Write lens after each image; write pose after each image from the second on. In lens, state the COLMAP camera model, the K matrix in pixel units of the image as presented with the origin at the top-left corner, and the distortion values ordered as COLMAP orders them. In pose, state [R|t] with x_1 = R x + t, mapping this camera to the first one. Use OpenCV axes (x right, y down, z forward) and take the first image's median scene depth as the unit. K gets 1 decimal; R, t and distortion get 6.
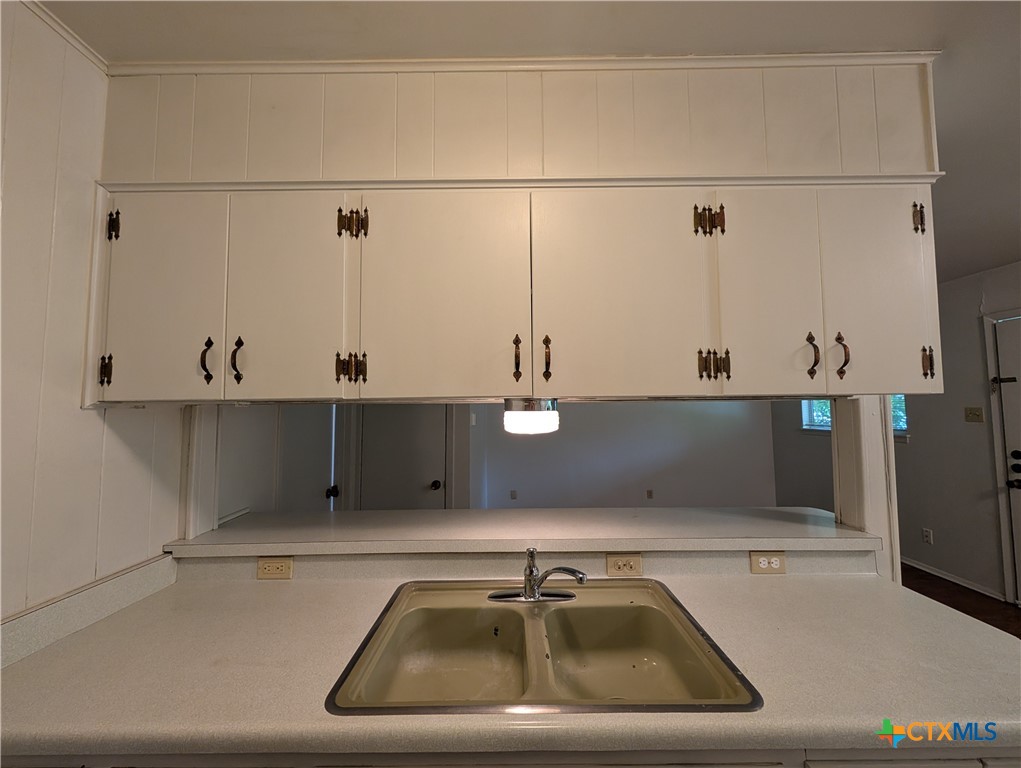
lens RADIAL K [[383.8, 0, 513.0], [0, 383.8, 385.6], [0, 0, 1]] dist [0.000794, 0.000153]
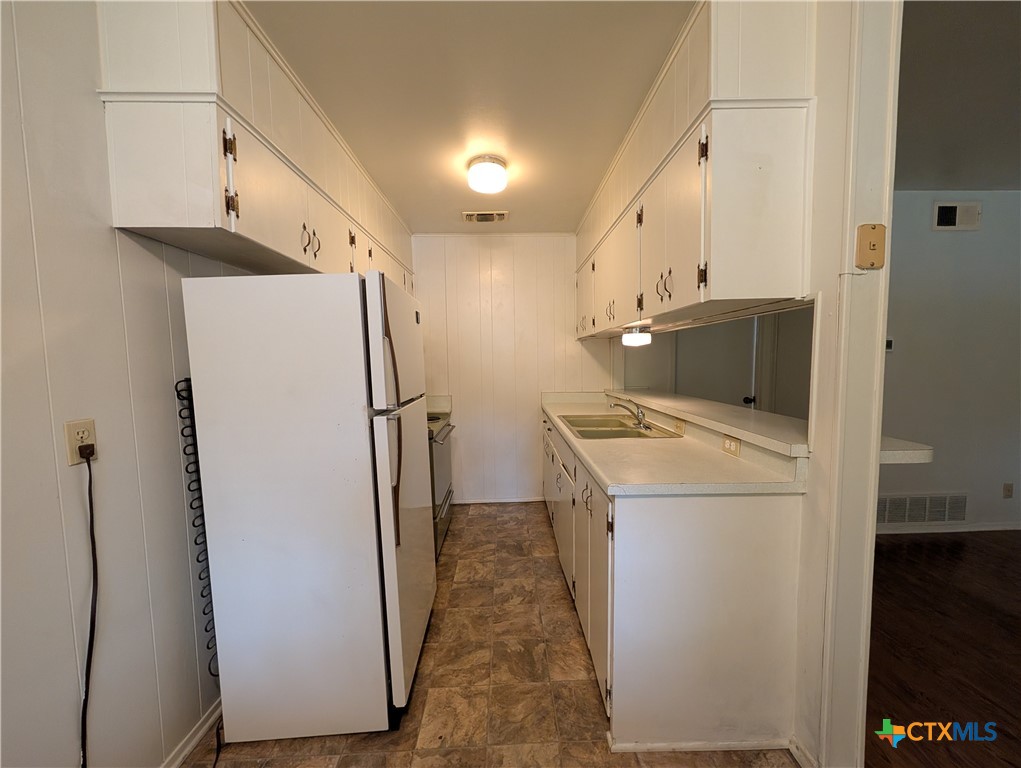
lens RADIAL K [[384.8, 0, 513.0], [0, 384.8, 385.8], [0, 0, 1]] dist [0.000969, 0.000139]
pose [[0.019812, 0.077476, -0.996797, 0.856123], [0.074221, 0.994128, 0.078744, 0.053815], [0.997045, -0.075543, 0.013945, 0.132452]]
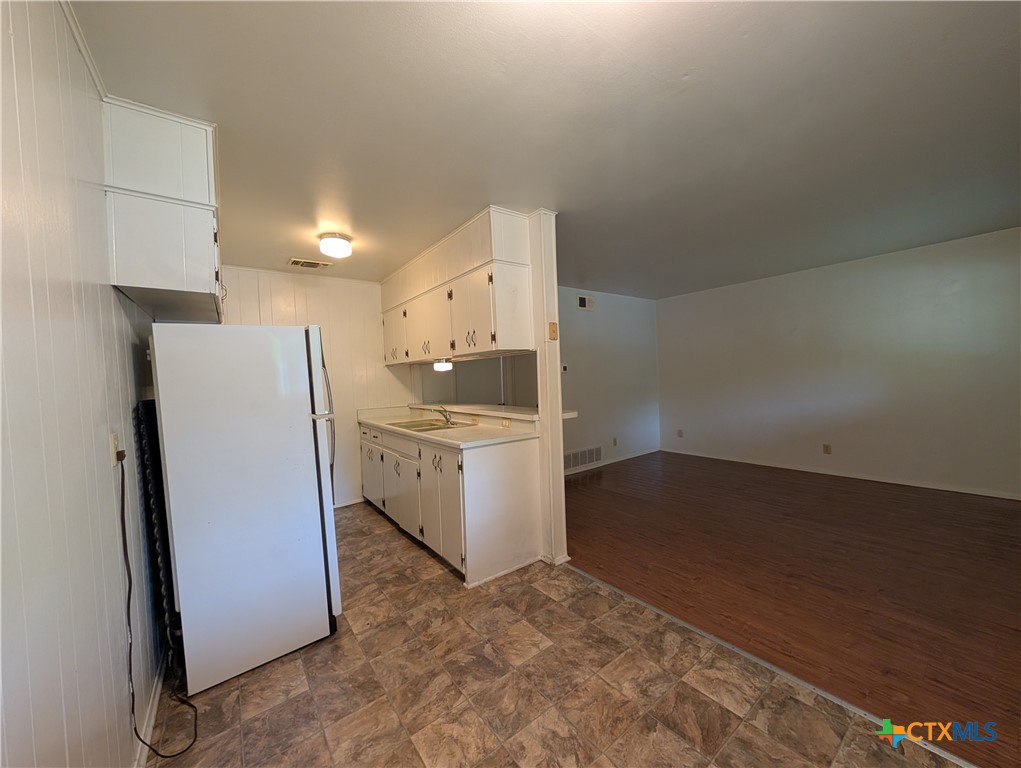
lens RADIAL K [[385.2, 0, 512.4], [0, 385.2, 385.3], [0, 0, 1]] dist [0.001200, 0.000224]
pose [[0.598088, 0.005725, -0.801410, 1.179581], [0.082281, 0.994252, 0.068509, 0.032614], [0.797195, -0.106915, 0.594179, -0.162404]]
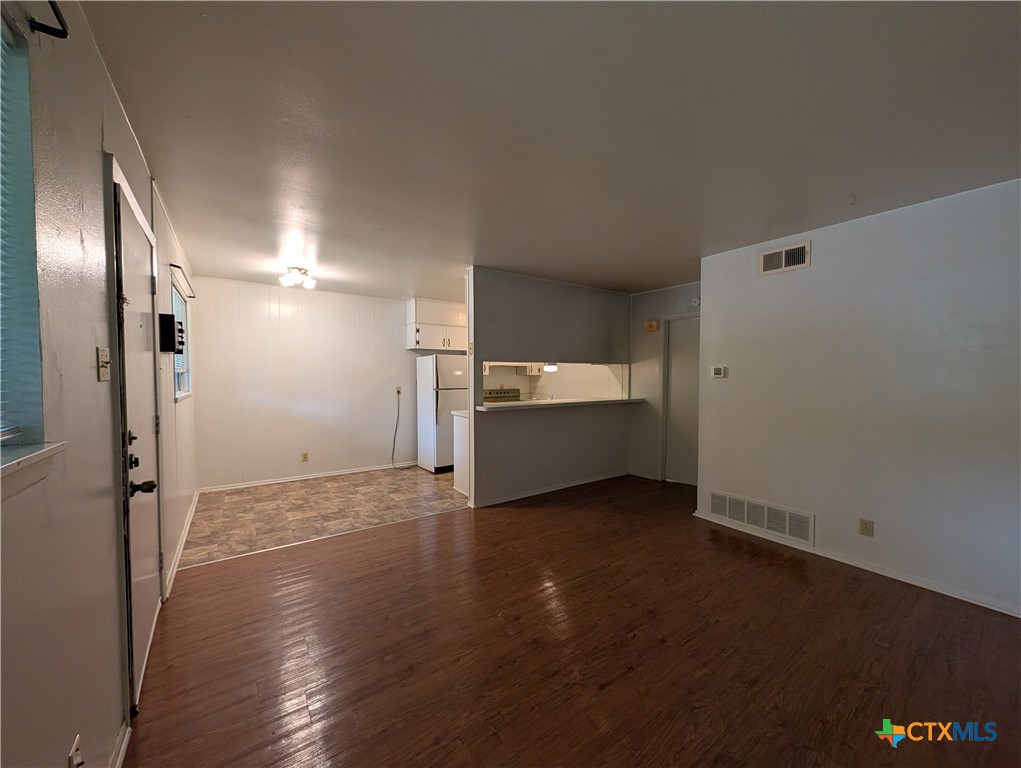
lens RADIAL K [[384.8, 0, 513.0], [0, 384.8, 385.8], [0, 0, 1]] dist [0.000969, 0.000139]
pose [[-0.819434, 0.025599, -0.572602, 1.151112], [0.039821, 0.999131, -0.012319, 0.132551], [0.571789, -0.032896, -0.819741, 1.741568]]
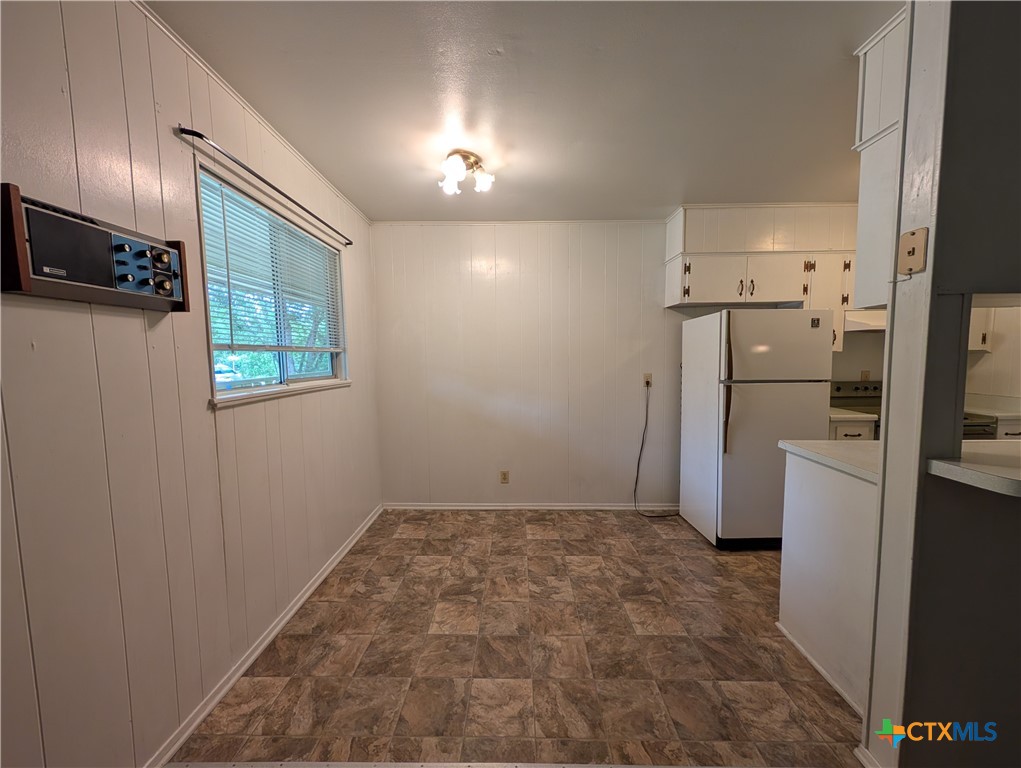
lens RADIAL K [[384.6, 0, 512.9], [0, 384.6, 385.3], [0, 0, 1]] dist [-0.000105, 0.000212]
pose [[-0.999660, 0.018370, 0.018531, 0.873337], [0.018704, 0.999662, 0.018042, 0.093796], [-0.018193, 0.018382, -0.999665, 0.908690]]
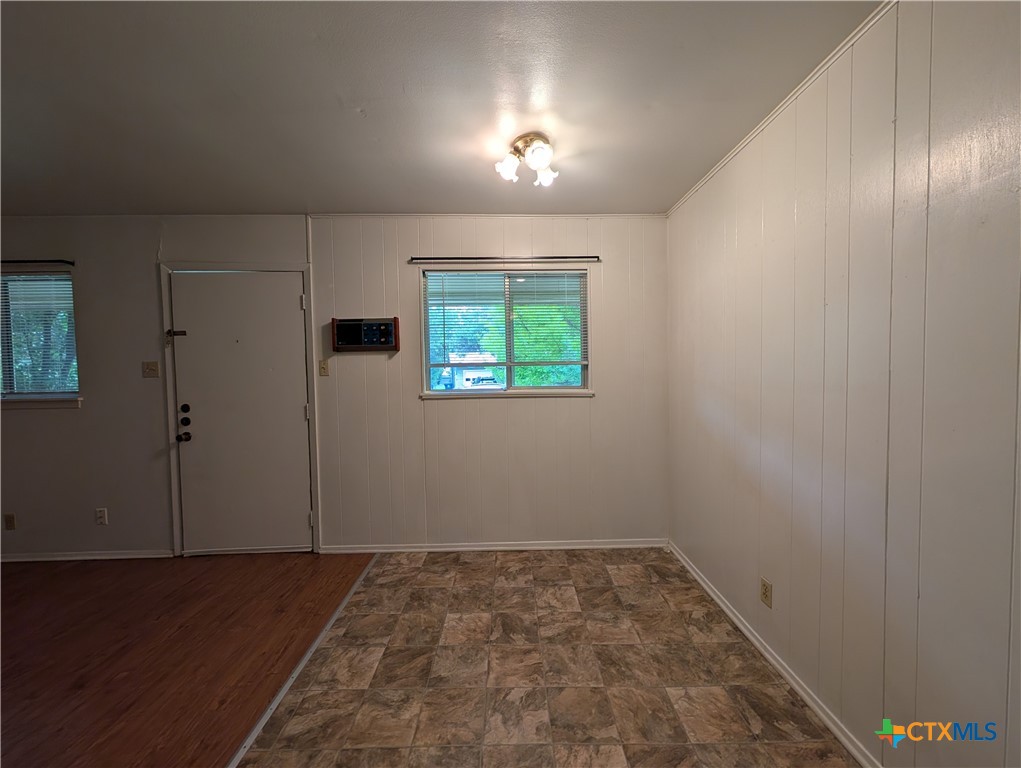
lens RADIAL K [[385.2, 0, 512.4], [0, 385.2, 385.3], [0, 0, 1]] dist [0.001200, 0.000224]
pose [[-0.004446, -0.027280, 0.999618, 0.291243], [-0.041677, 0.998764, 0.027071, 0.056110], [-0.999121, -0.041541, -0.005577, 0.147844]]
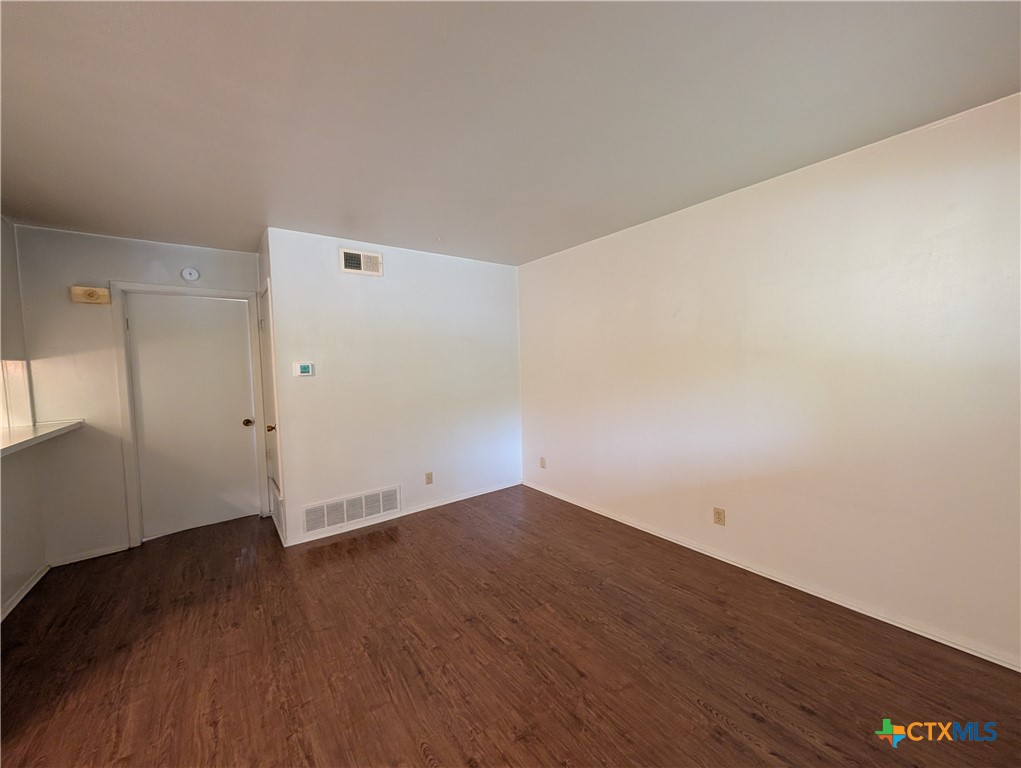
lens RADIAL K [[385.2, 0, 512.4], [0, 385.2, 385.3], [0, 0, 1]] dist [0.001200, 0.000224]
pose [[0.595827, 0.044986, -0.801852, 1.114060], [0.067209, 0.992135, 0.105602, 0.067601], [0.800296, -0.116812, 0.588117, 0.924755]]
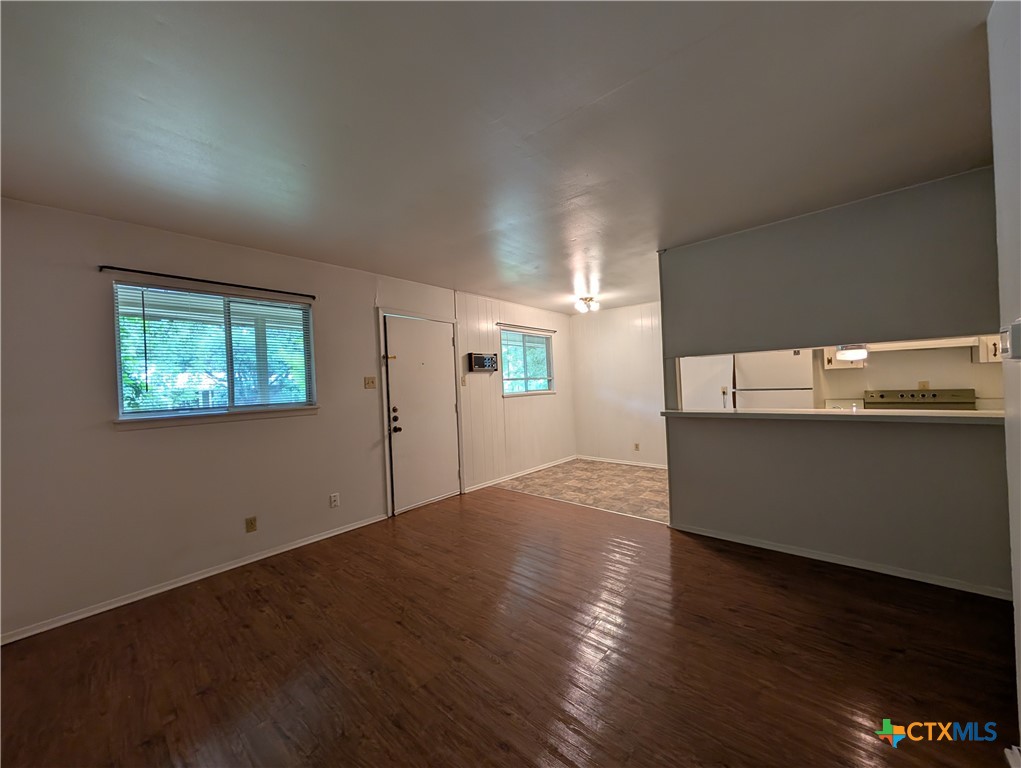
lens RADIAL K [[384.8, 0, 513.0], [0, 384.8, 385.8], [0, 0, 1]] dist [0.000969, 0.000139]
pose [[-0.746314, 0.036541, 0.664590, 0.012619], [0.008430, 0.998931, -0.045458, 0.158217], [-0.665540, -0.028324, -0.745824, 1.754202]]
